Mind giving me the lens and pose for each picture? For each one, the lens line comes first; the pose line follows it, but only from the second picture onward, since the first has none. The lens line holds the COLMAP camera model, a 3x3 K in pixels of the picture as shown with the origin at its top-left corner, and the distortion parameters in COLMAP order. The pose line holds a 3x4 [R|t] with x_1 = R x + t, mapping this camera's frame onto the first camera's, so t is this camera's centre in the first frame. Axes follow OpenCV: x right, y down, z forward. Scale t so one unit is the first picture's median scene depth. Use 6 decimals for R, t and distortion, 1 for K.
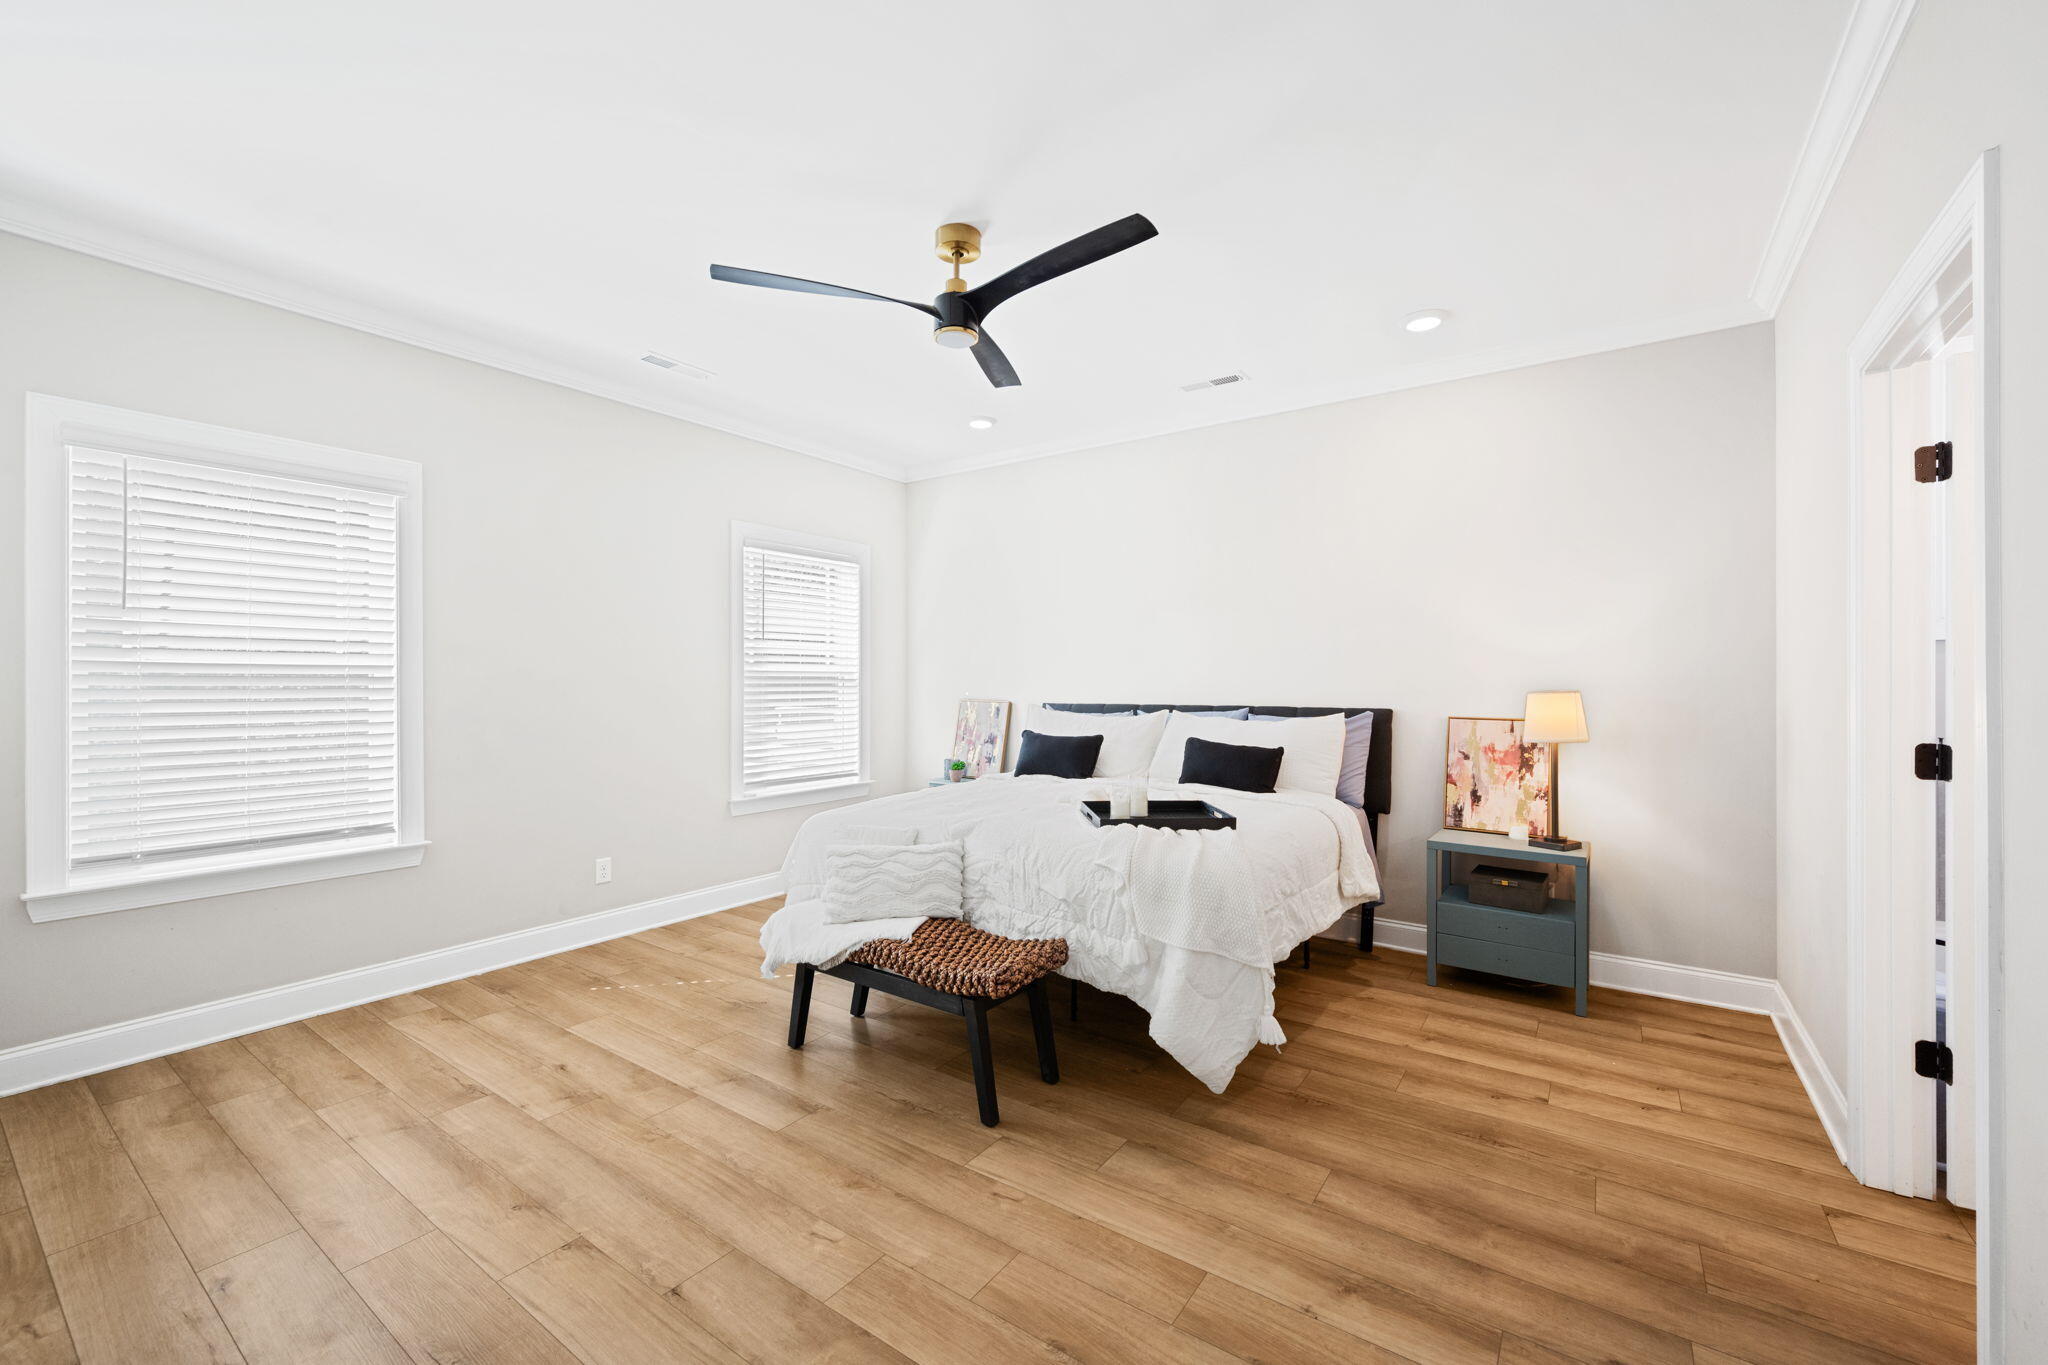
lens RADIAL K [[811.1, 0, 1019.7], [0, 811.1, 678.2], [0, 0, 1]] dist [0.000300, -0.000181]
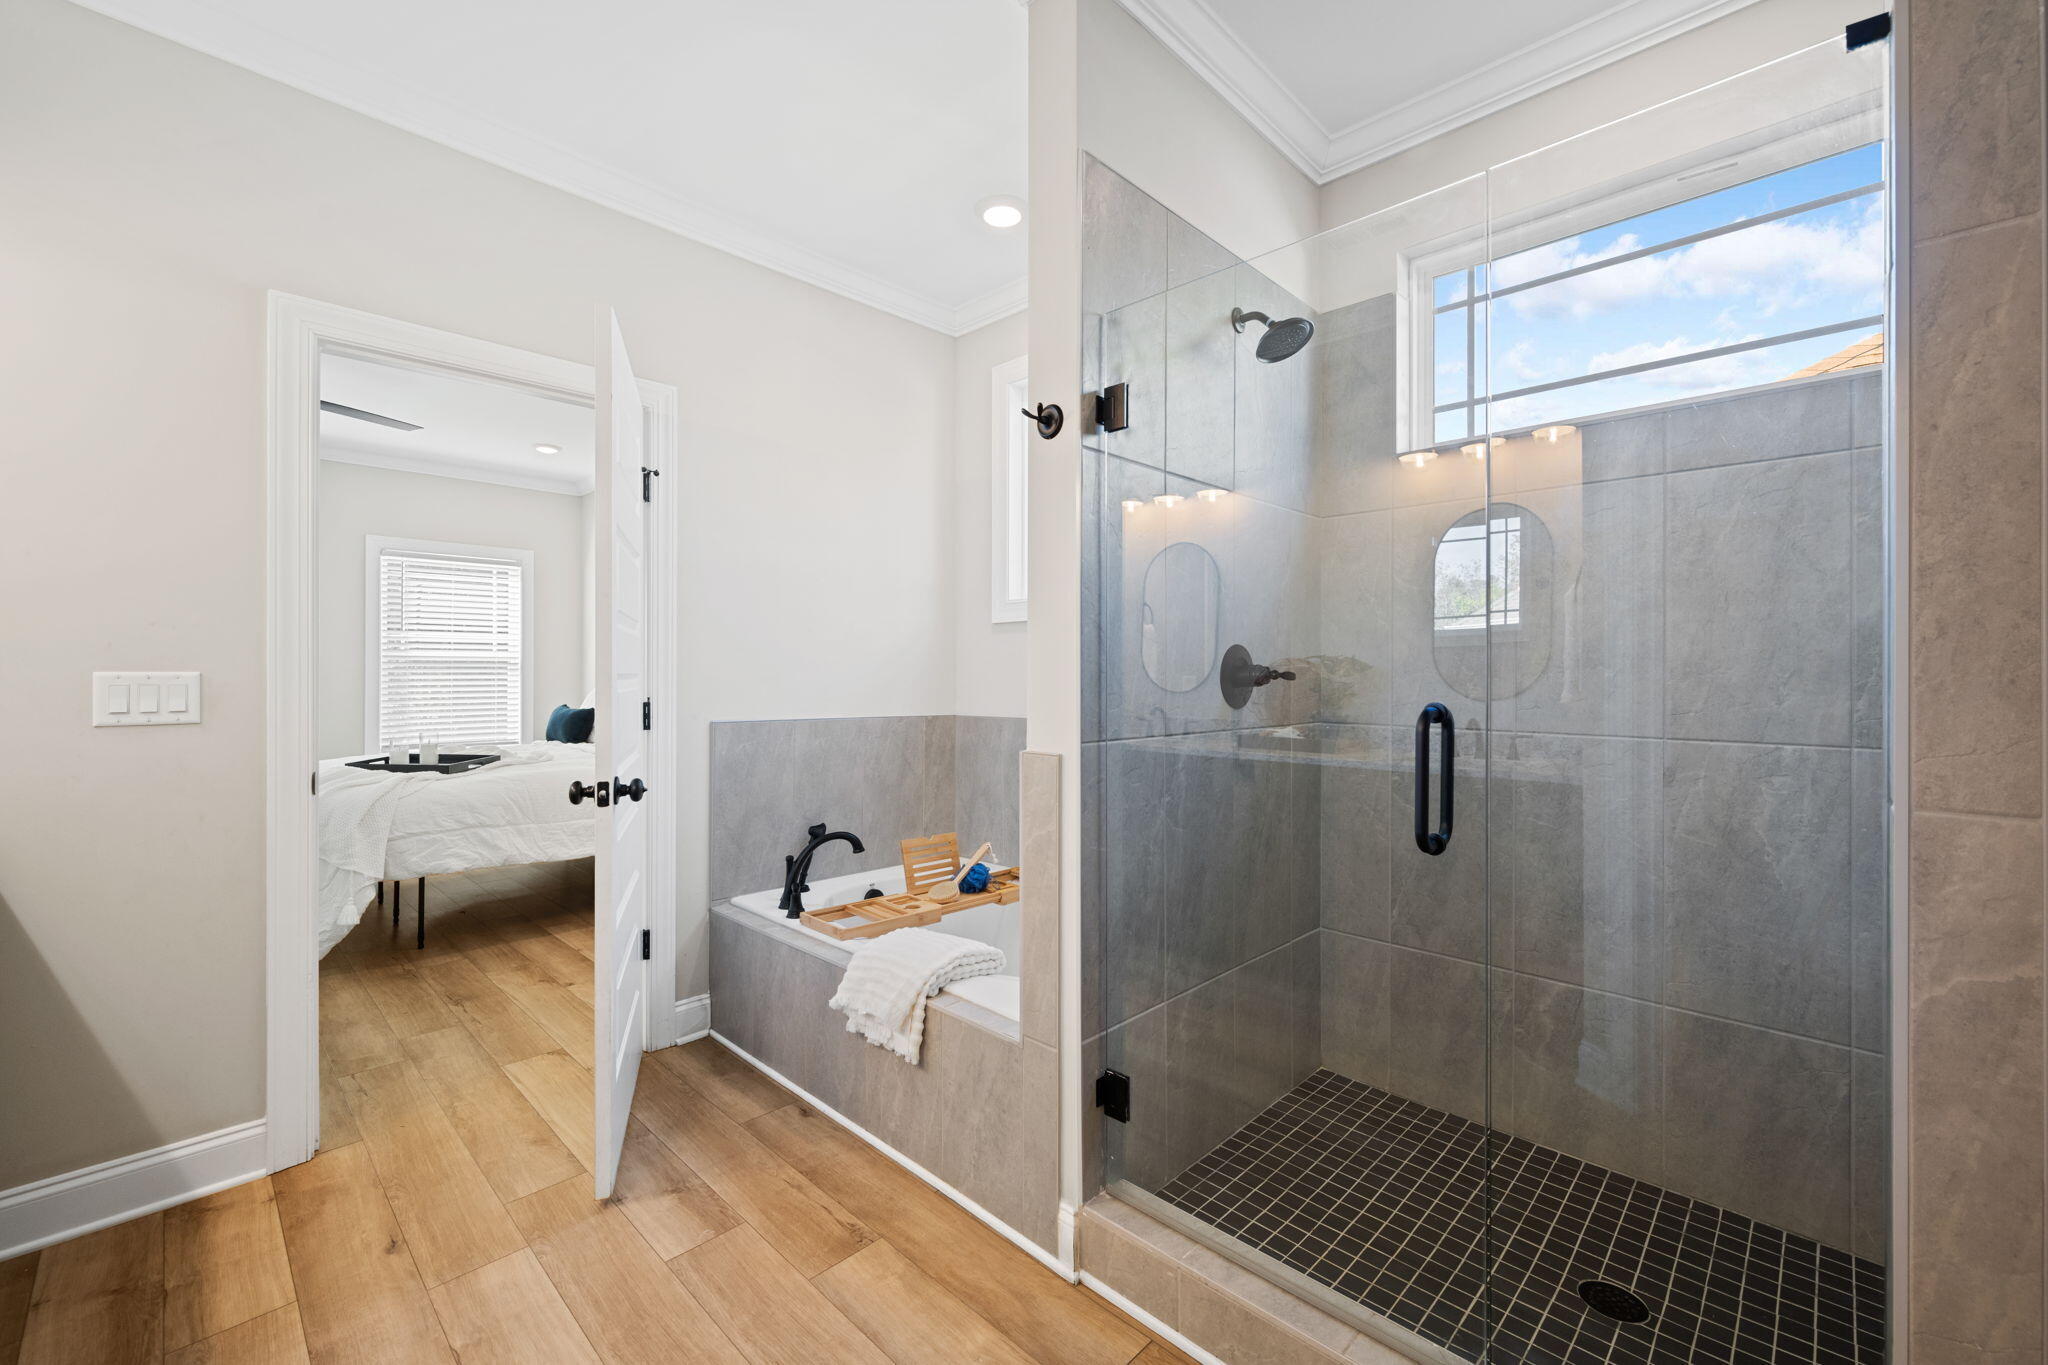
lens RADIAL K [[811.1, 0, 1019.7], [0, 811.1, 678.2], [0, 0, 1]] dist [0.000300, -0.000181]
pose [[0.988568, 0.003198, -0.150744, 0.899738], [-0.002004, 0.999965, 0.008068, 0.015236], [0.150764, -0.007674, 0.988540, -0.089366]]
